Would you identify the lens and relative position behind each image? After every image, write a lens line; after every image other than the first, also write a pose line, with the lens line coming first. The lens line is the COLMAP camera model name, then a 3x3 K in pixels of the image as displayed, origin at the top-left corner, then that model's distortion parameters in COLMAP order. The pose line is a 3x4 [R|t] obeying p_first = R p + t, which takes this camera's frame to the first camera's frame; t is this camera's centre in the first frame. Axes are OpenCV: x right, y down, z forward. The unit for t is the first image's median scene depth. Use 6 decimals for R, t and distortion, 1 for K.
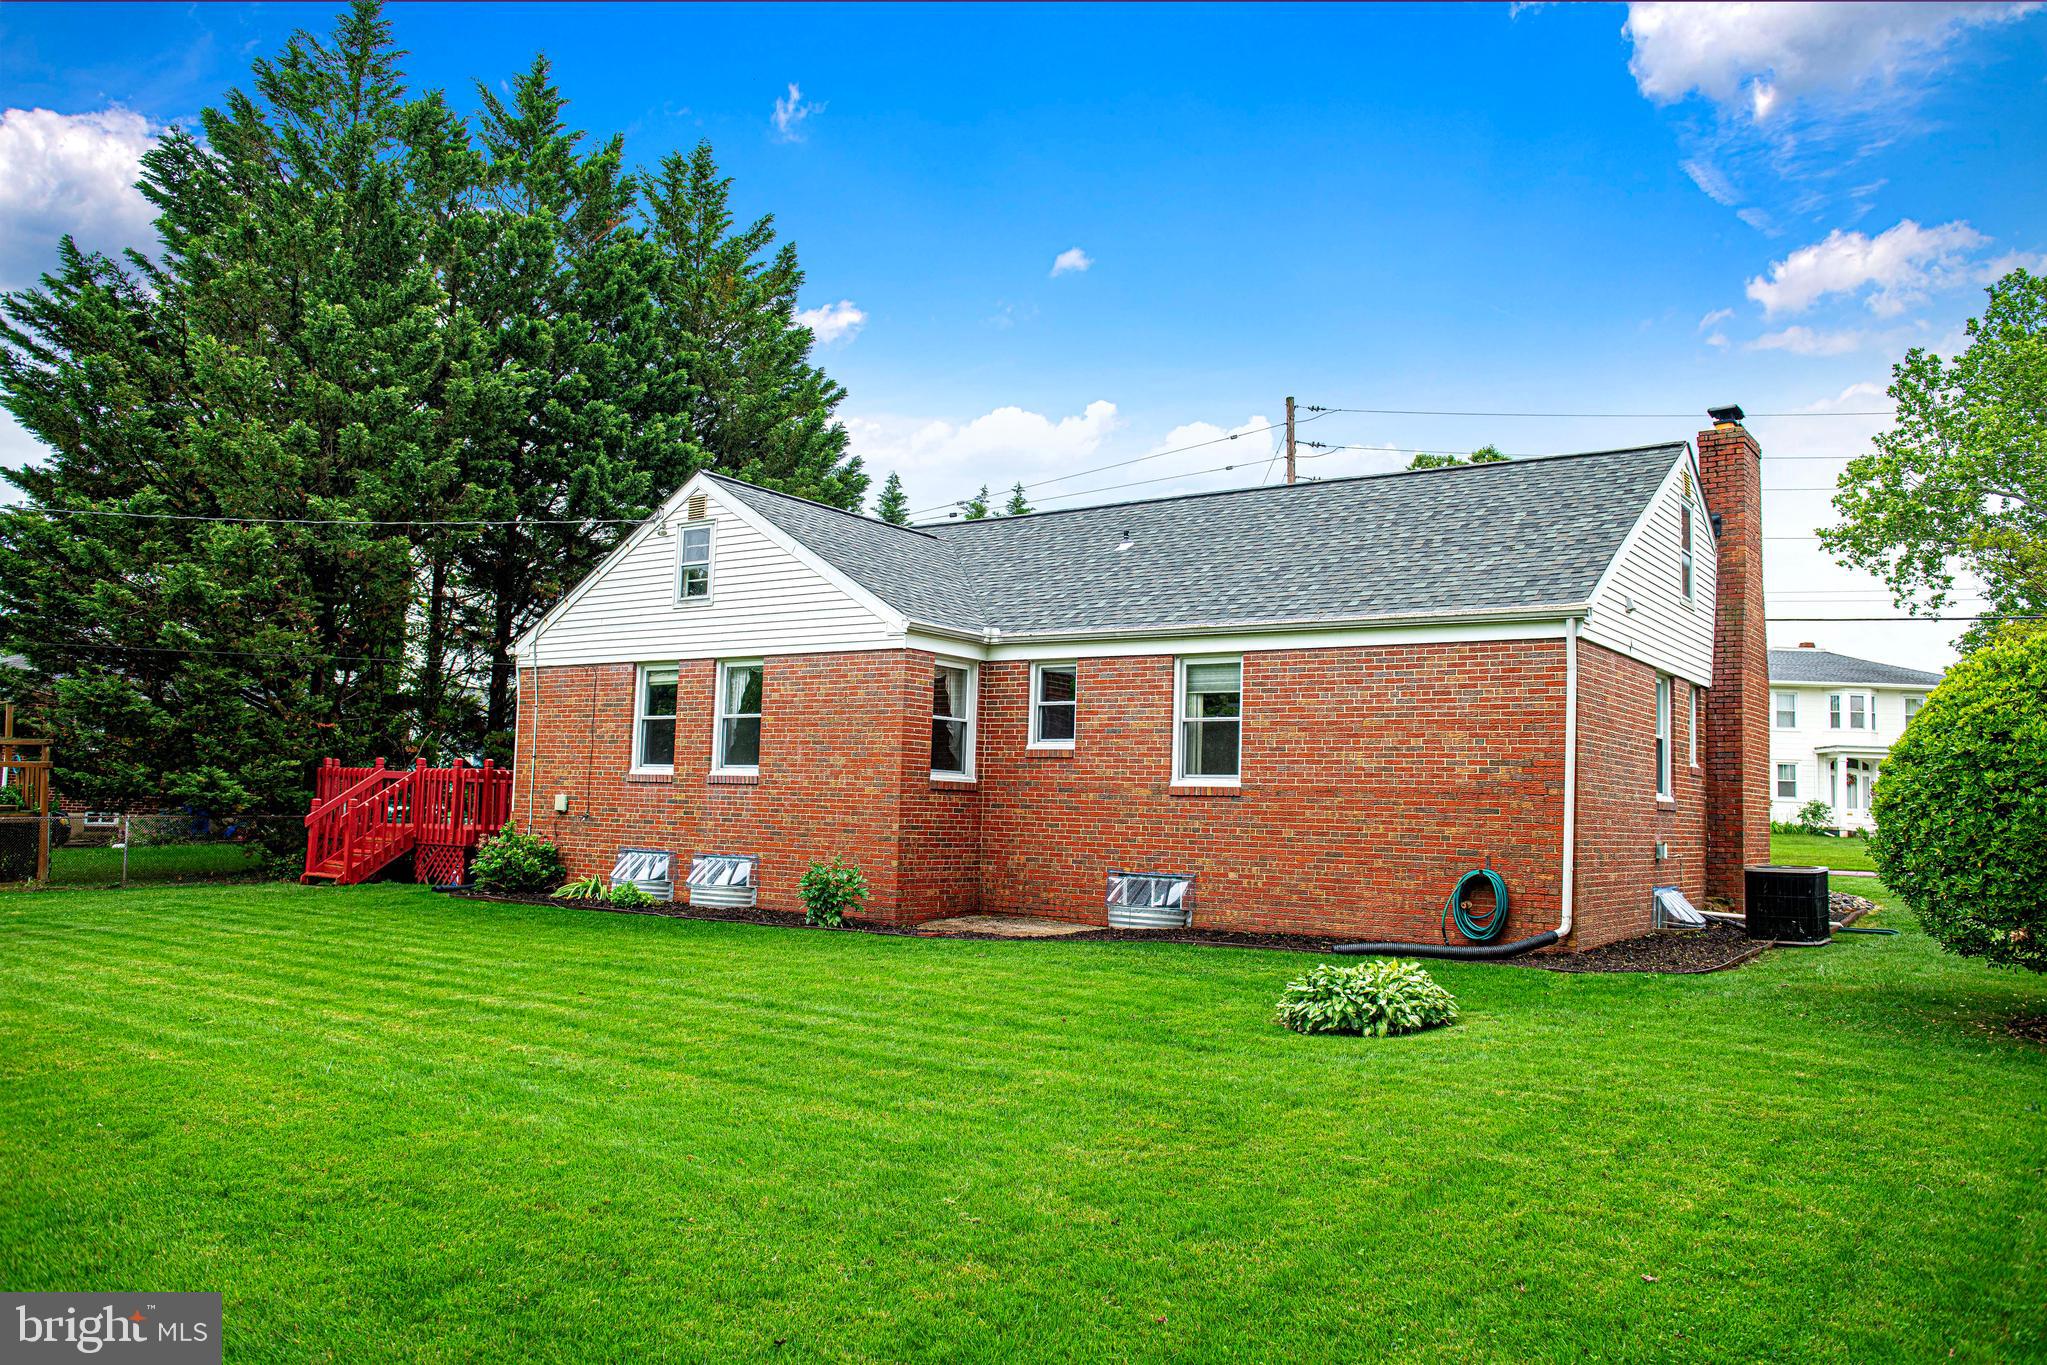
lens RADIAL K [[1566.0, 0, 1025.1], [0, 1566.0, 687.1], [0, 0, 1]] dist [-0.016029, -0.007537]
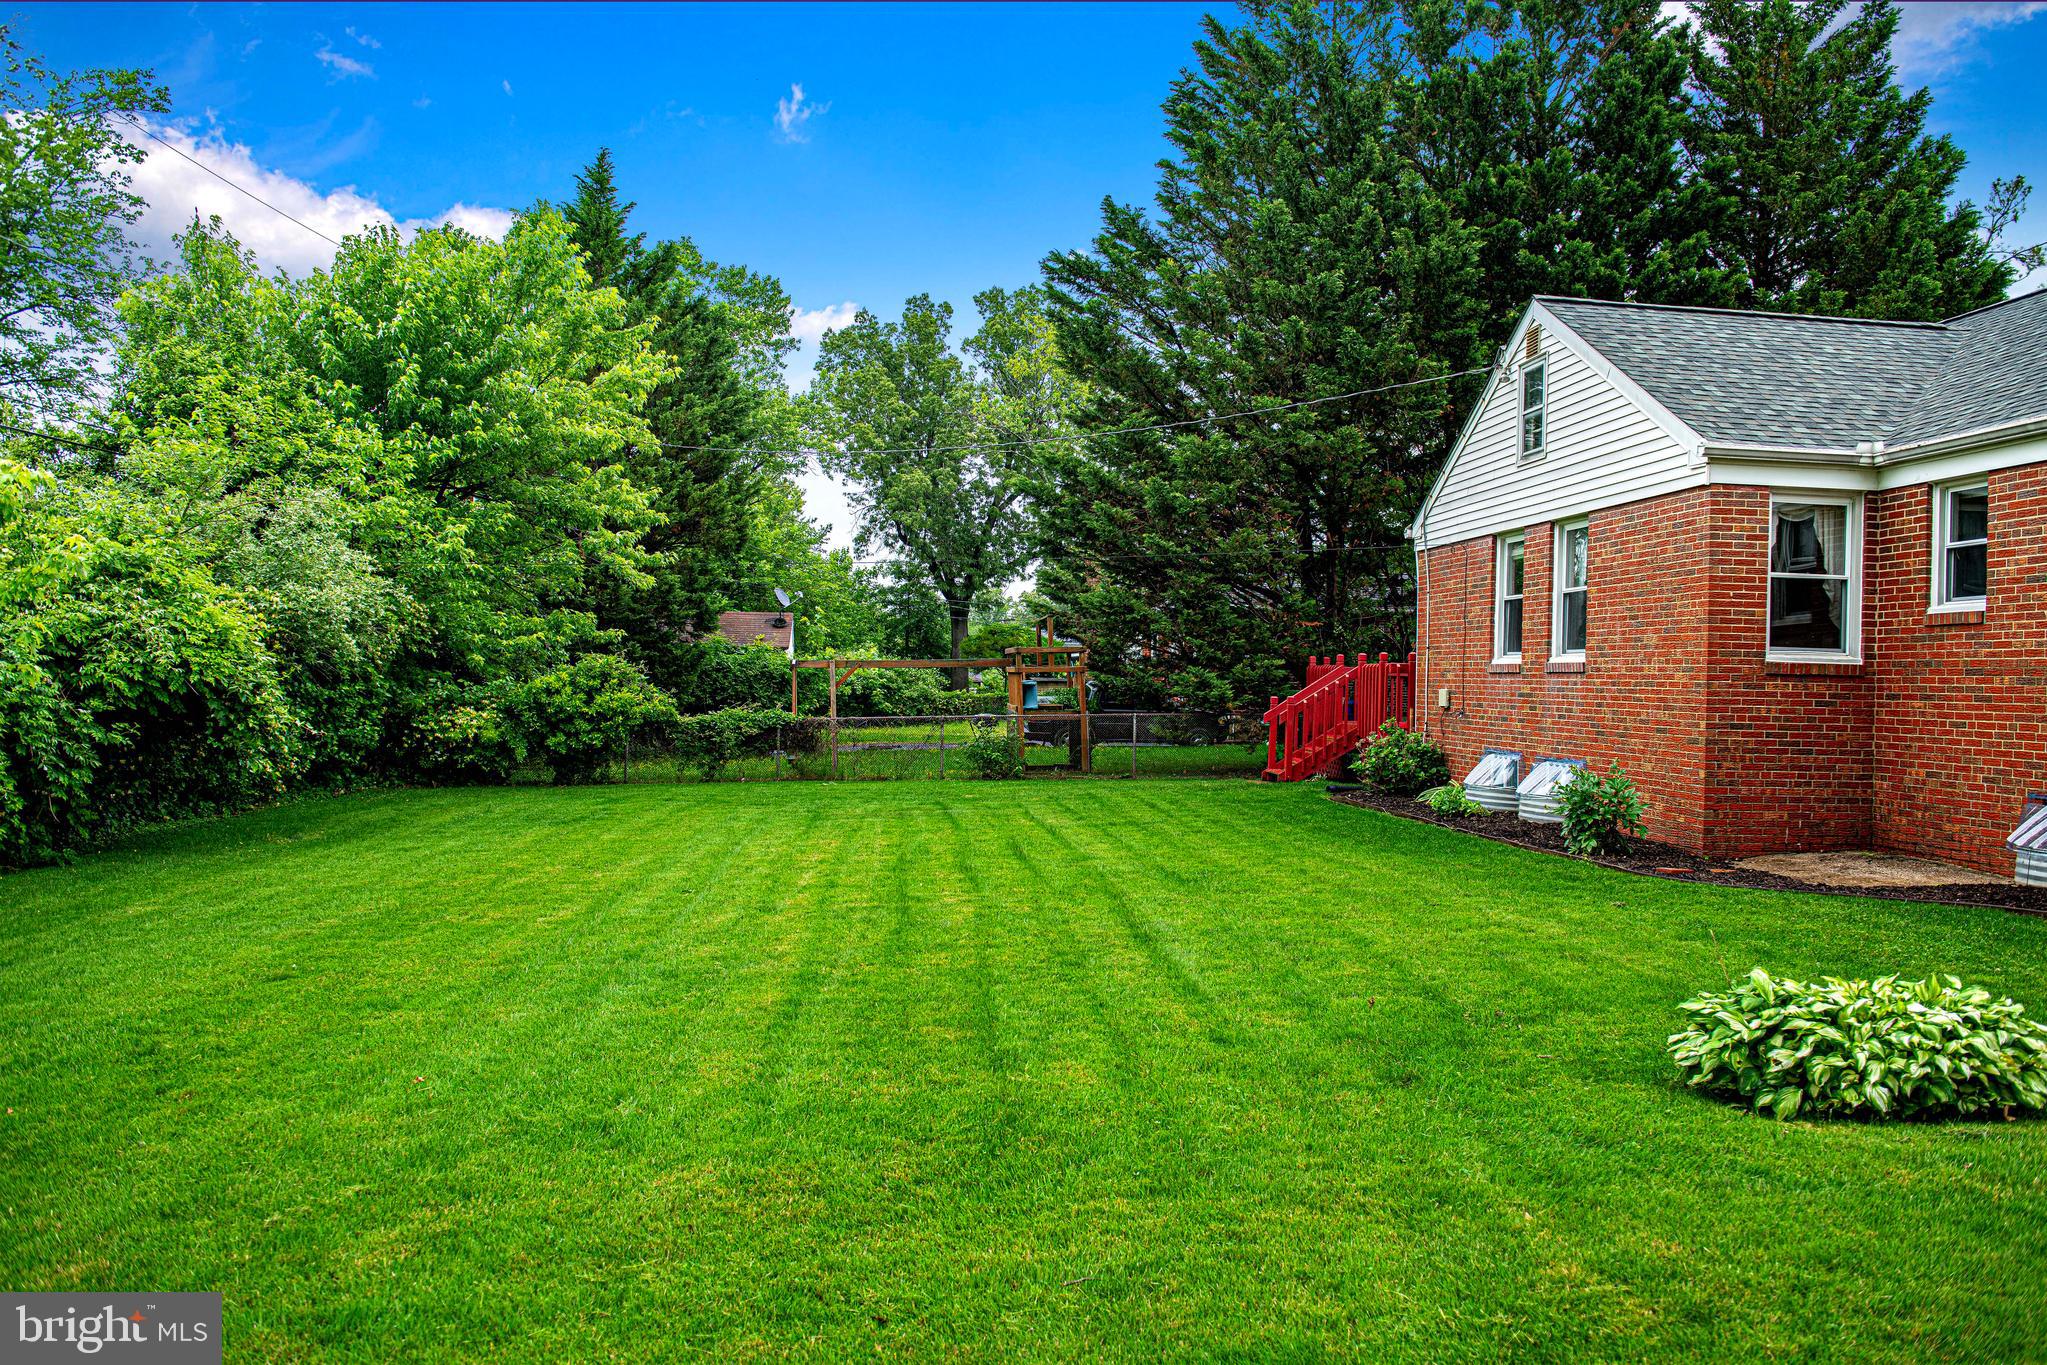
lens RADIAL K [[1566.0, 0, 1024.7], [0, 1566.0, 679.5], [0, 0, 1]] dist [-0.016029, -0.007537]
pose [[0.667032, -0.015018, -0.744878, 0.238624], [0.057186, 0.997879, 0.031092, 0.024231], [0.742832, -0.063336, 0.666476, 0.248727]]
